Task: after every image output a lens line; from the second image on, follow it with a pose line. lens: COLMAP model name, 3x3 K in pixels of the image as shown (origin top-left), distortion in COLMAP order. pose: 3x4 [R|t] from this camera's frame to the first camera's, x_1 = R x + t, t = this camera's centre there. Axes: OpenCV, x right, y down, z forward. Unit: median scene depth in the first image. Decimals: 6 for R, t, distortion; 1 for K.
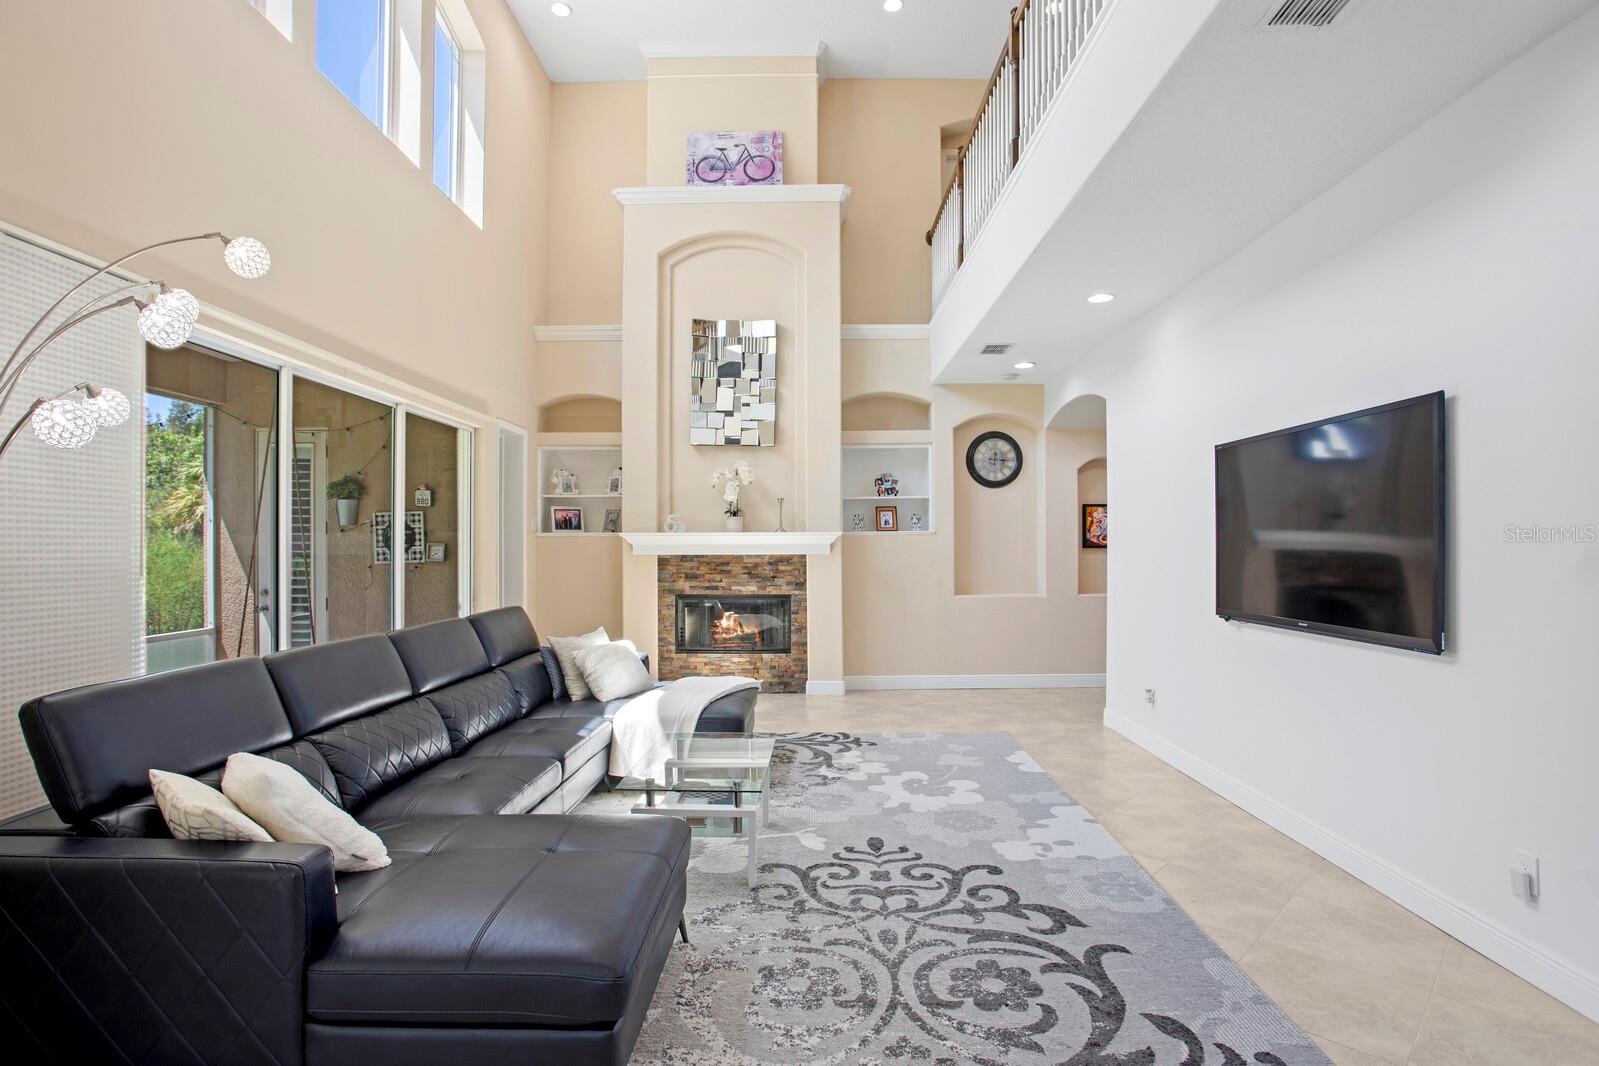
lens RADIAL K [[798.6, 0, 810.3], [0, 798.6, 540.8], [0, 0, 1]] dist [-0.025204, 0.012697]
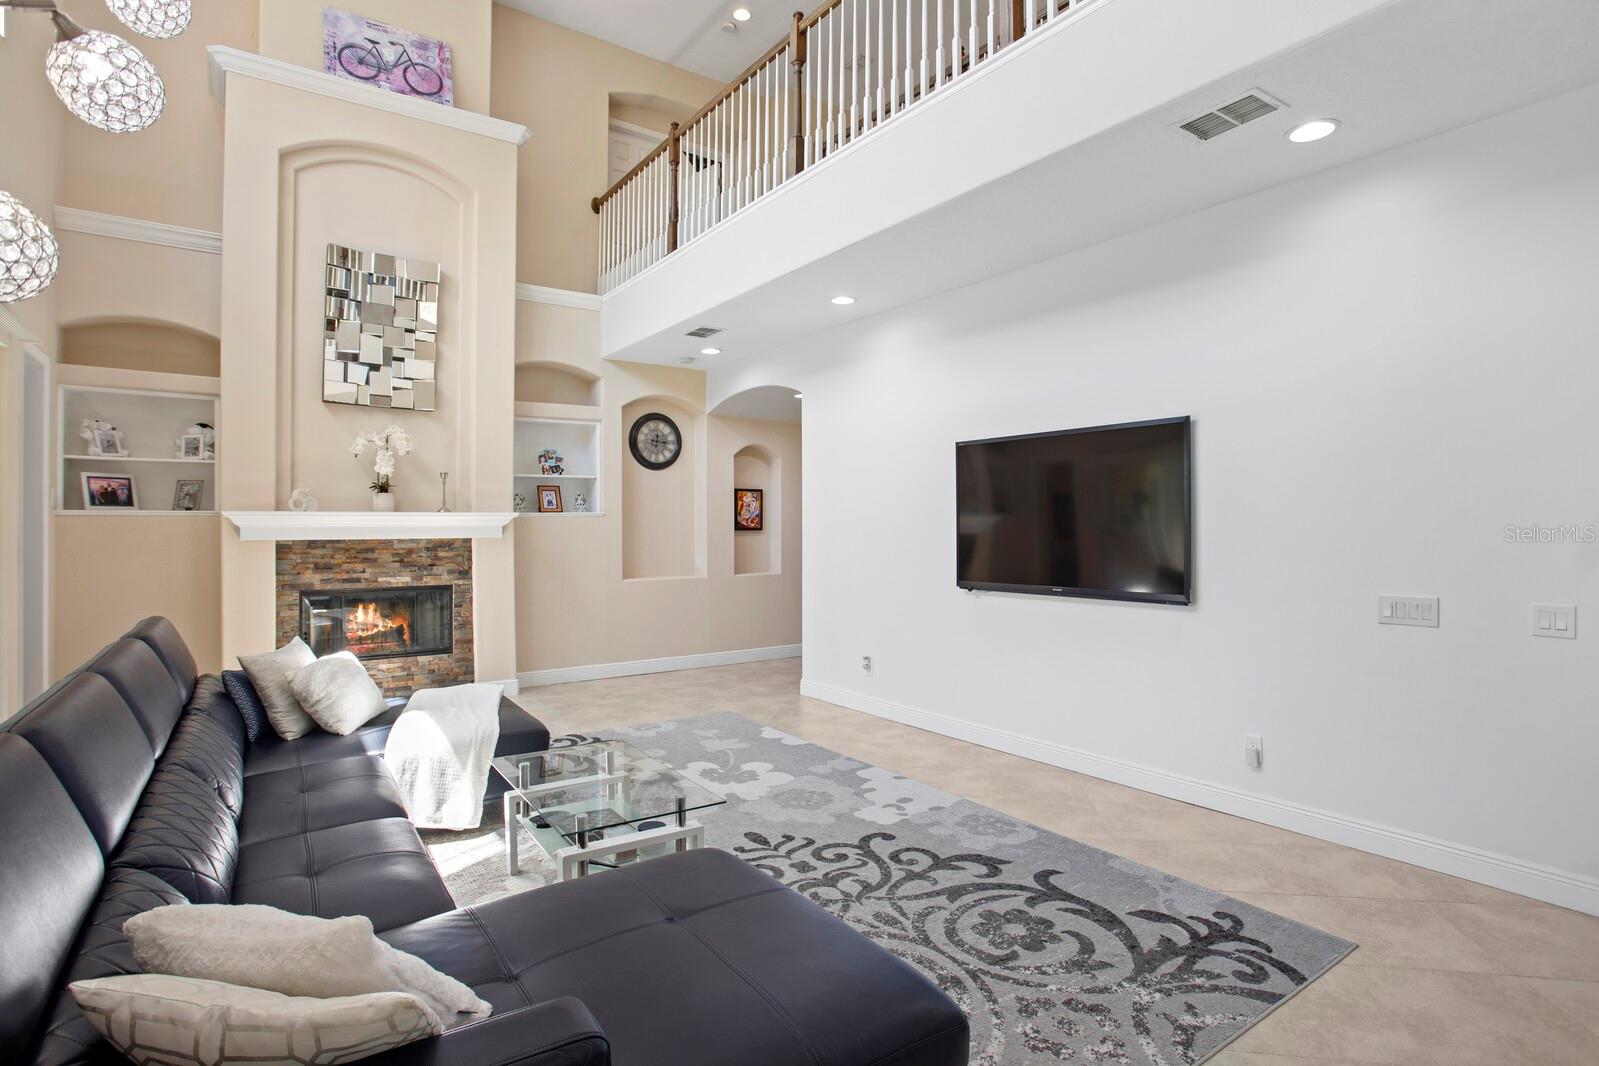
lens RADIAL K [[798.6, 0, 813.1], [0, 798.6, 517.0], [0, 0, 1]] dist [-0.025204, 0.012697]
pose [[0.823773, 0.007023, 0.566876, -0.195158], [-0.002245, 0.999956, -0.009126, 0.000794], [-0.566915, 0.006245, 0.823753, 0.079998]]
